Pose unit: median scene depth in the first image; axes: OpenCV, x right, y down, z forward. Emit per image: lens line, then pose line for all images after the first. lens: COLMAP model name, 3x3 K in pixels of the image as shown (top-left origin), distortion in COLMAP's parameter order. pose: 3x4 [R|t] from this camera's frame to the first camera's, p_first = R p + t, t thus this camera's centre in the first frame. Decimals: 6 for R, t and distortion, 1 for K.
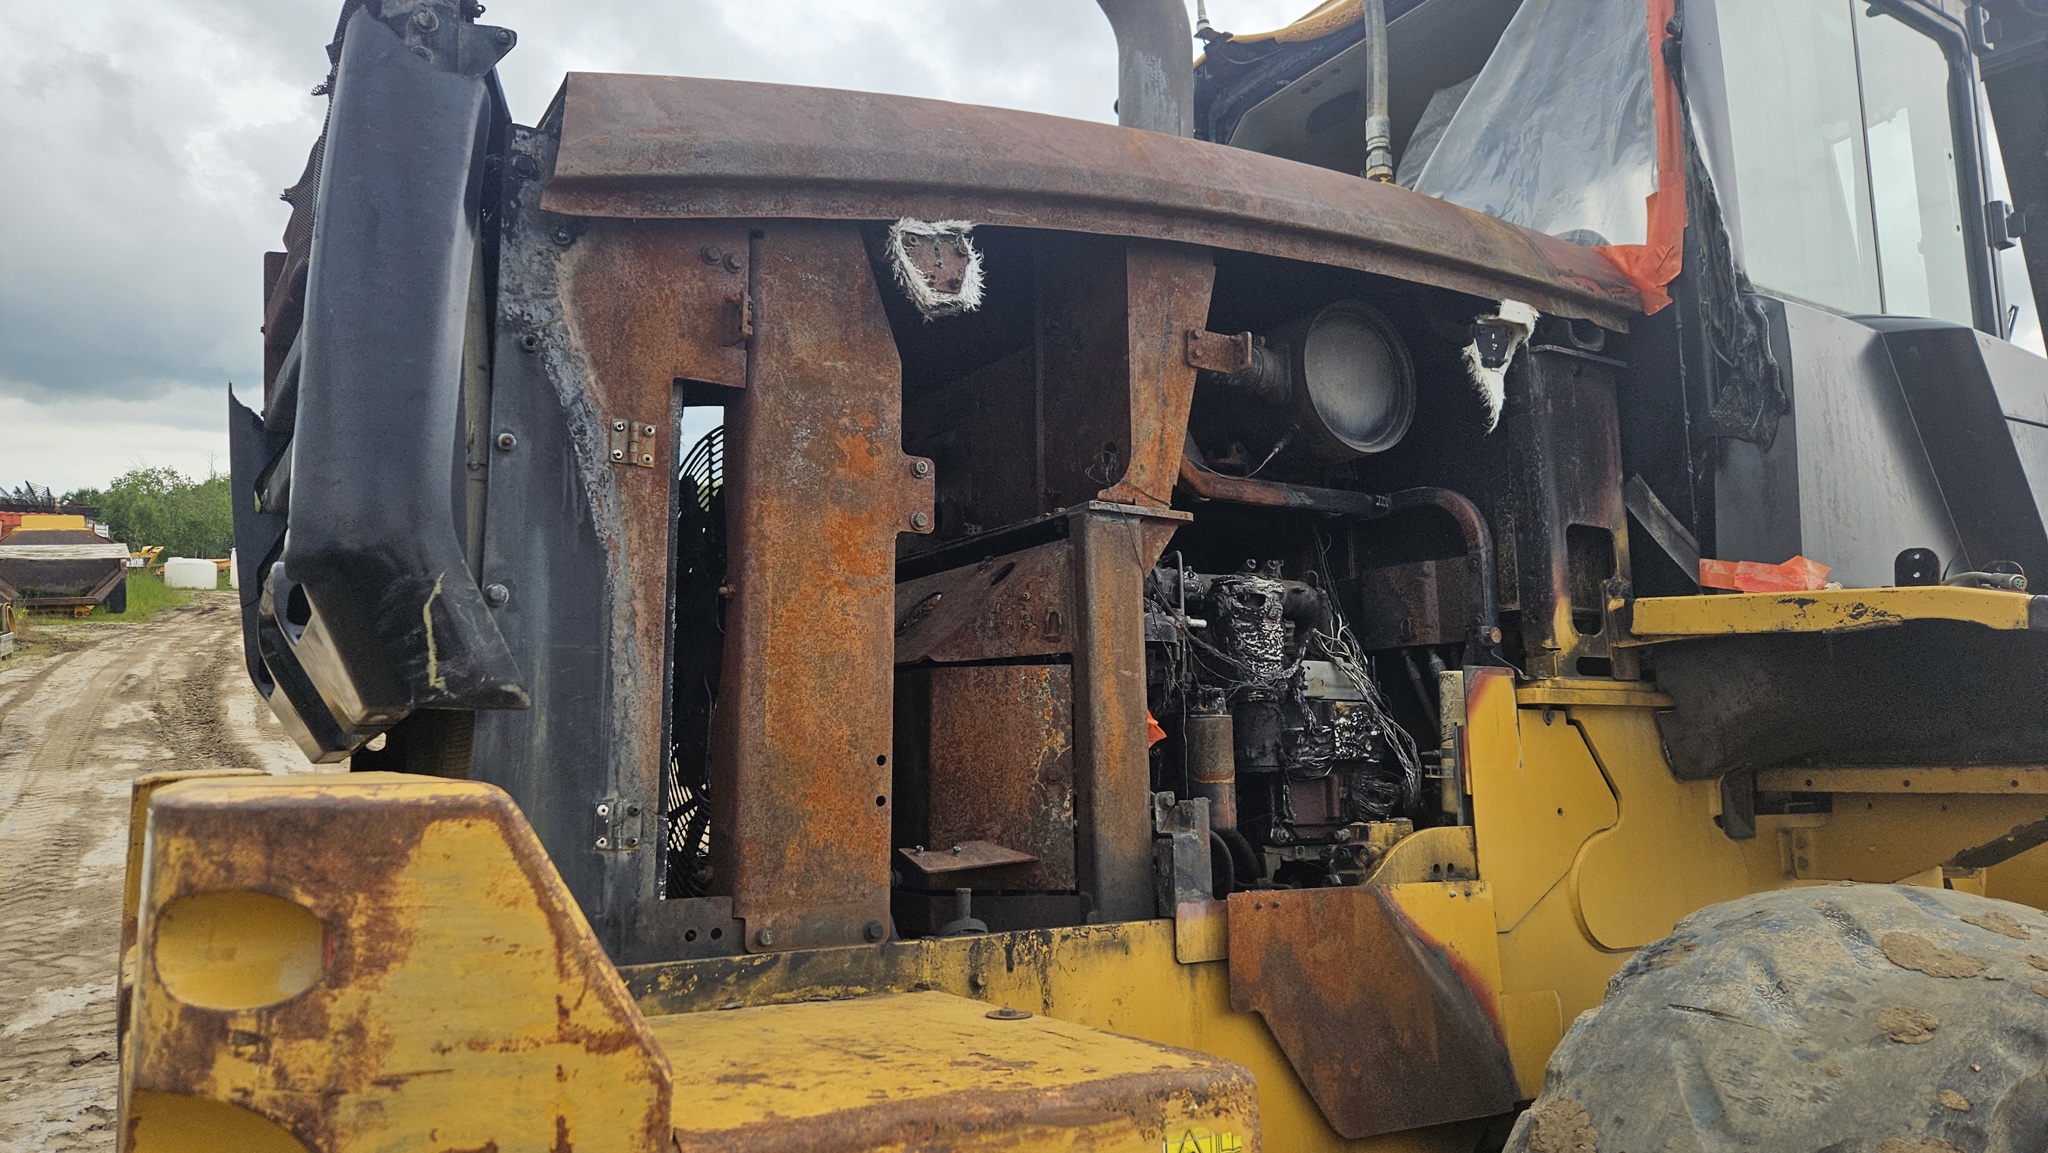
lens RADIAL K [[1375.9, 0, 1018.8], [0, 1375.9, 581.6], [0, 0, 1]] dist [0.087158, -0.085619]
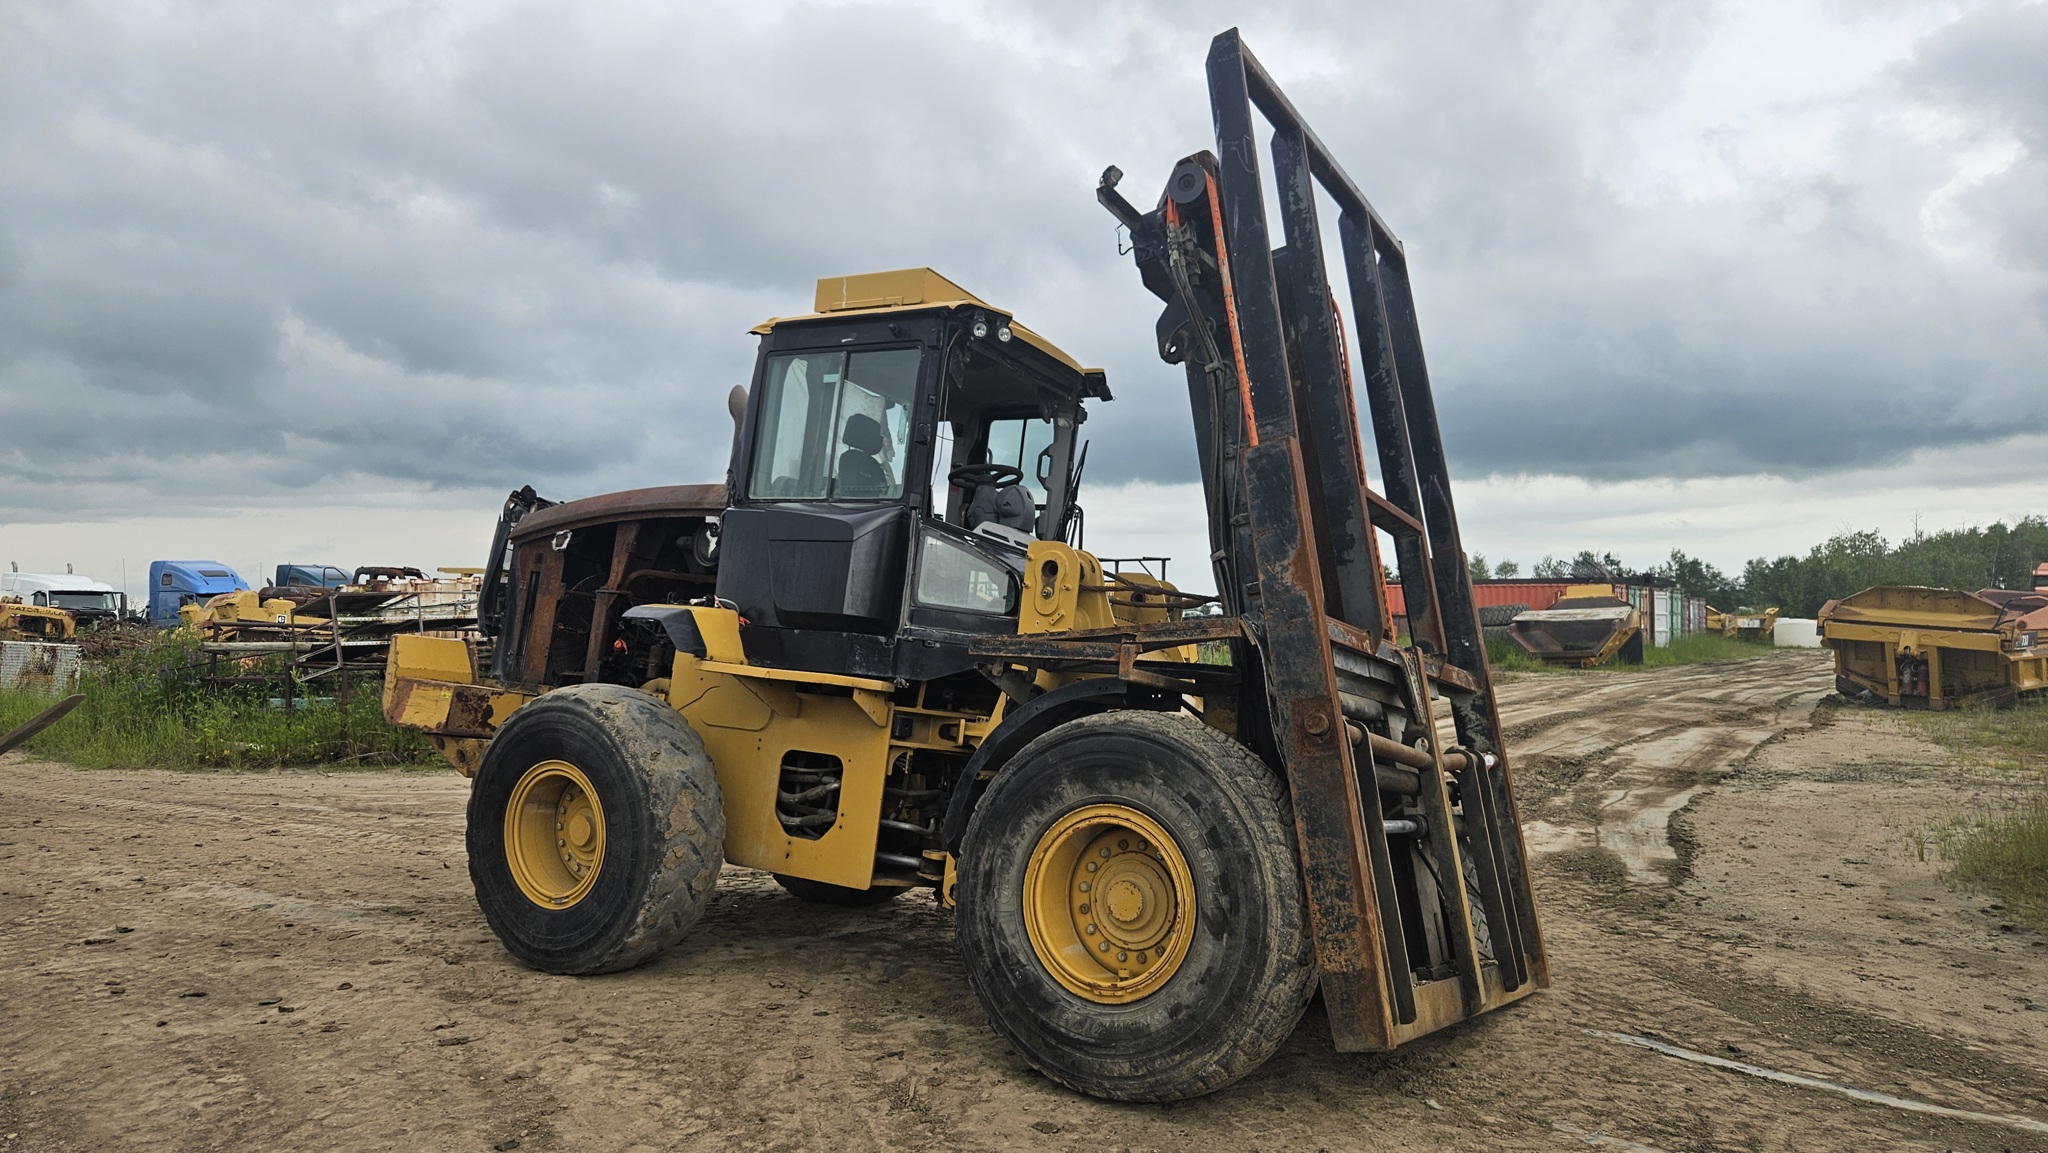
lens RADIAL K [[1364.9, 0, 1030.2], [0, 1364.9, 607.4], [0, 0, 1]] dist [0.085970, -0.084246]
pose [[0.423316, -0.027390, -0.905568, 3.506666], [0.003817, 0.999588, -0.028450, 0.094420], [0.905974, 0.008587, 0.423246, 0.358791]]
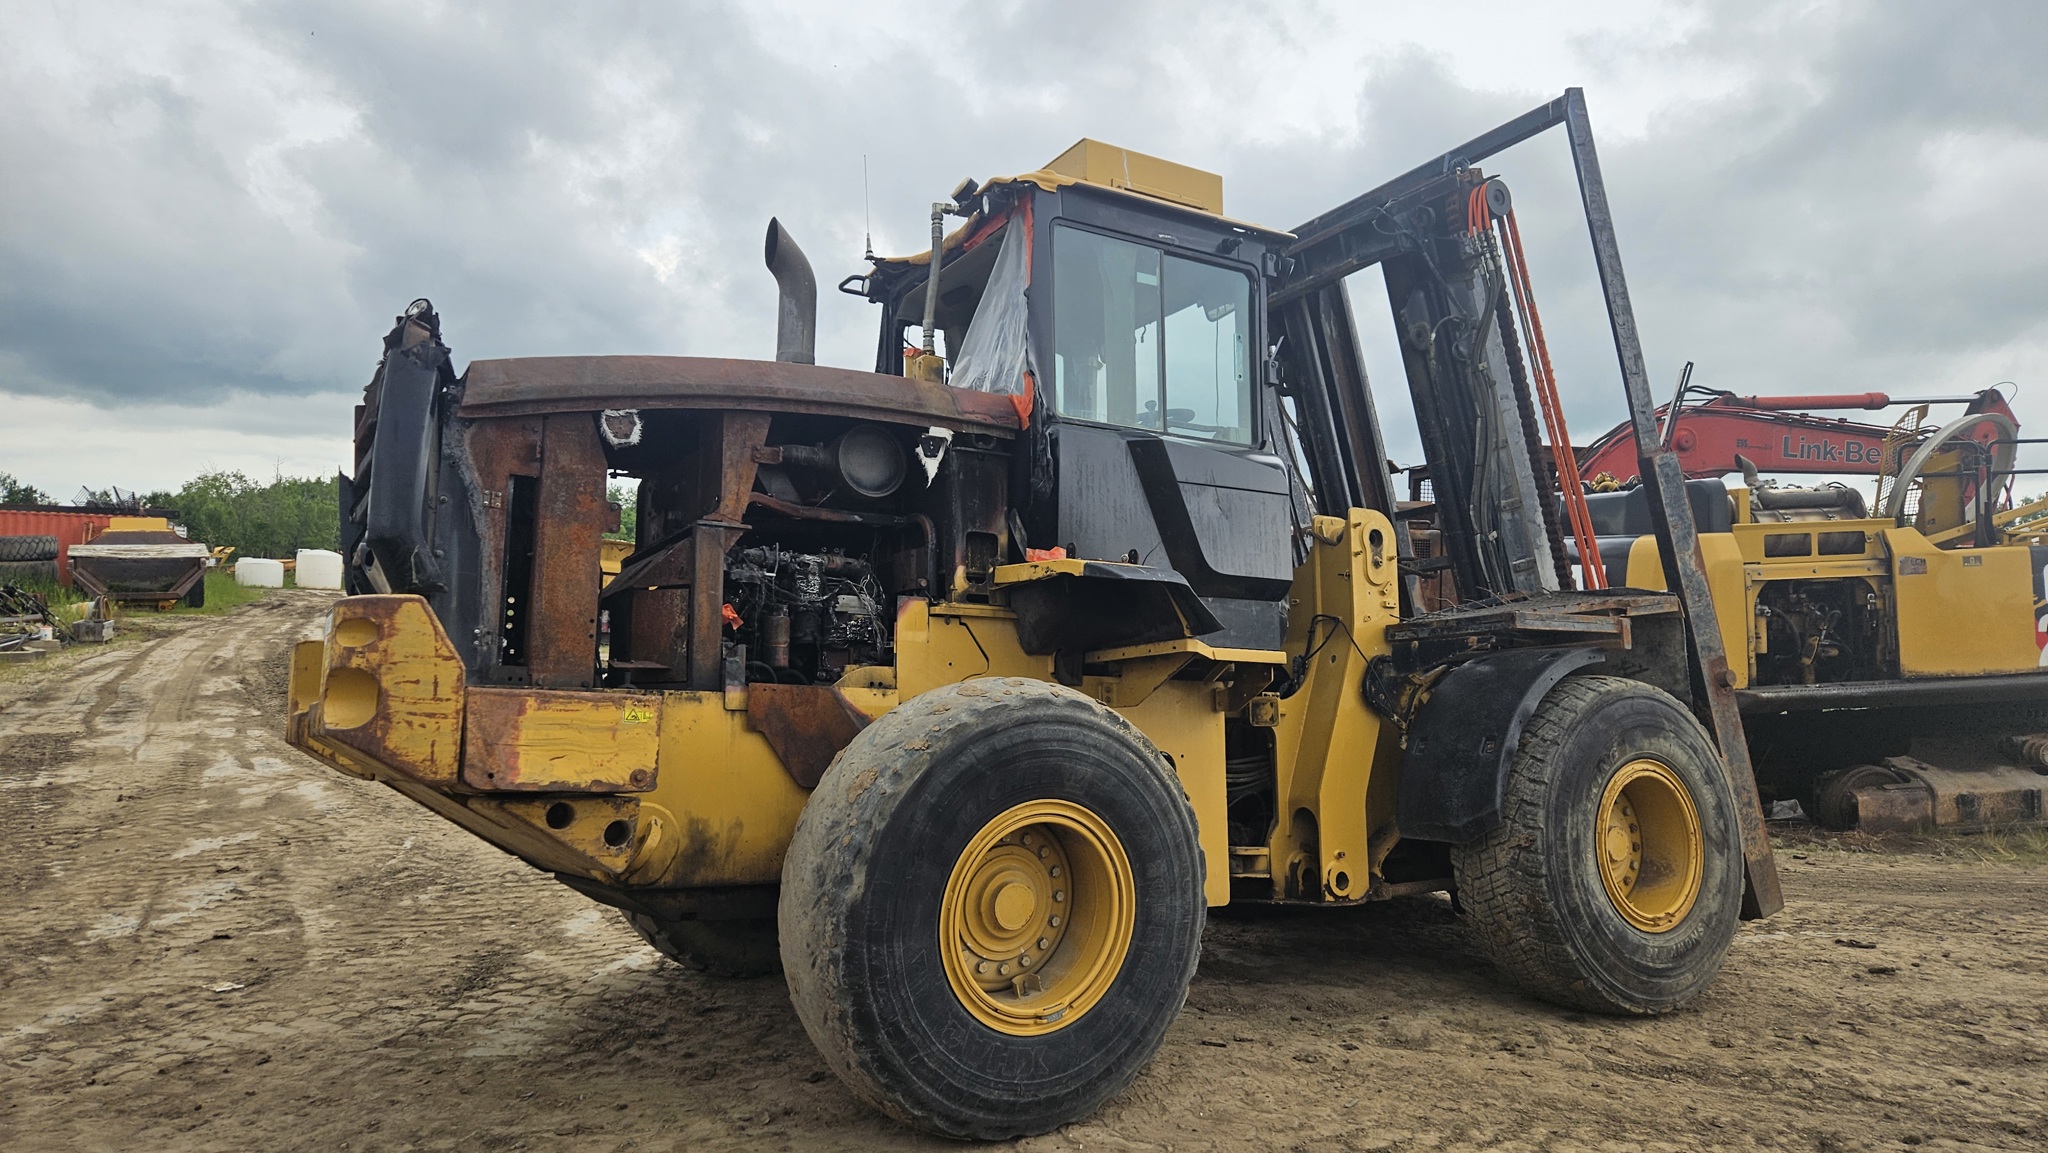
lens RADIAL K [[1372.6, 0, 1024.0], [0, 1372.6, 576.5], [0, 0, 1]] dist [0.090096, -0.084114]
pose [[0.999524, 0.005445, -0.030357, 0.565745], [-0.005670, 0.999957, -0.007324, 0.043699], [0.030315, 0.007492, 0.999512, -1.126424]]
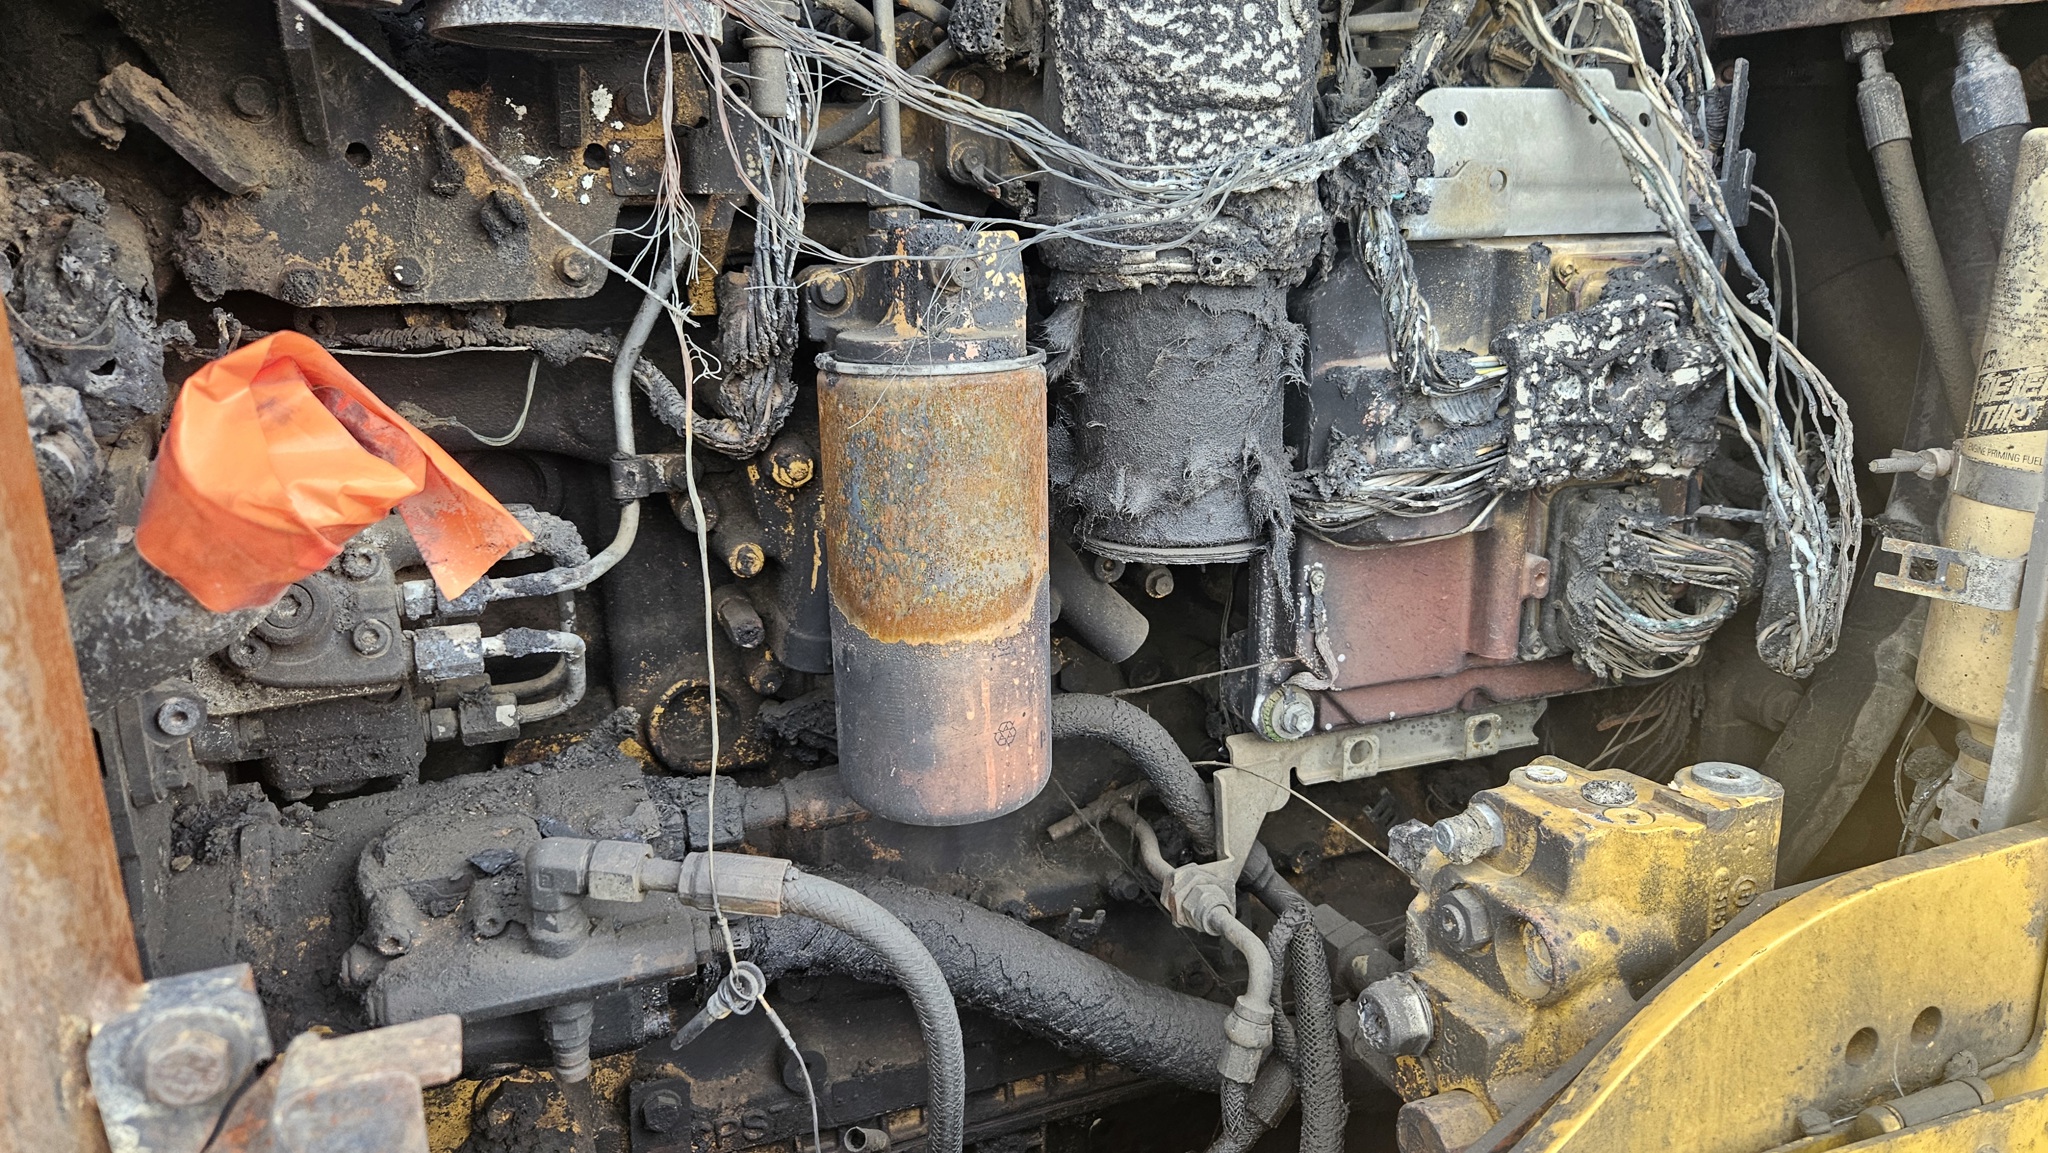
lens RADIAL K [[1375.9, 0, 1018.8], [0, 1375.9, 581.6], [0, 0, 1]] dist [0.087158, -0.085619]
pose [[0.977836, 0.049219, -0.203504, 0.189127], [0.034836, 0.920181, 0.389940, 0.037544], [0.206453, -0.388387, 0.898072, 0.721603]]
